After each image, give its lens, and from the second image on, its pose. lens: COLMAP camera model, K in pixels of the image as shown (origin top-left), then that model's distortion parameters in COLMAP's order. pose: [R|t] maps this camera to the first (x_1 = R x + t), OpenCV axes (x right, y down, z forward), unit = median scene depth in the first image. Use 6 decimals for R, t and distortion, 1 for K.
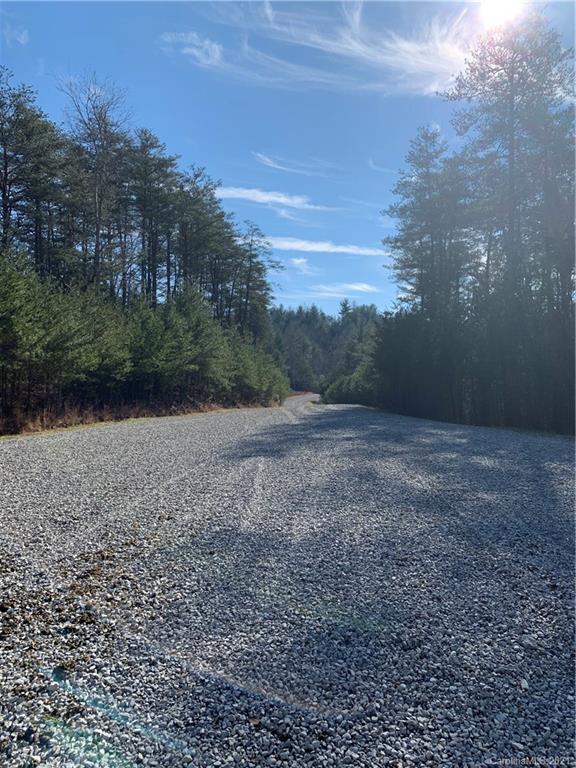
lens RADIAL K [[581.8, 0, 286.2], [0, 581.8, 385.2], [0, 0, 1]] dist [-0.019989, -0.019215]
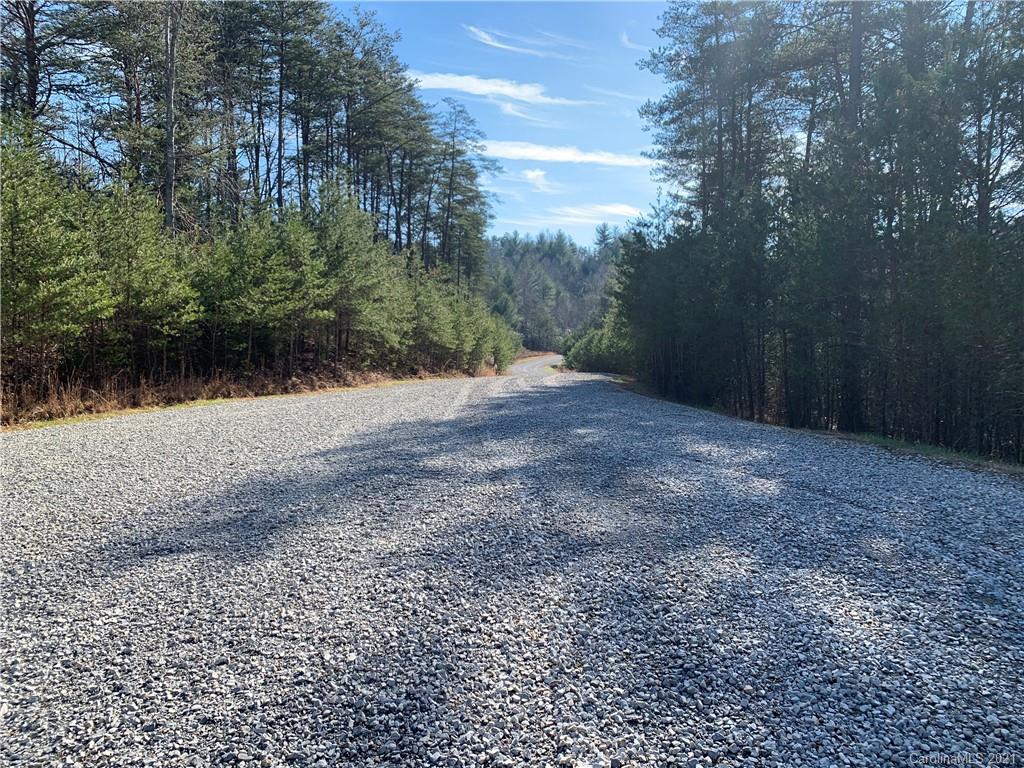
lens RADIAL K [[775.8, 0, 514.6], [0, 775.8, 382.1], [0, 0, 1]] dist [-0.019989, -0.019215]
pose [[0.999870, 0.003824, -0.015688, 0.028941], [-0.003017, 0.998687, 0.051143, -0.000980], [0.015863, -0.051089, 0.998568, 0.098673]]
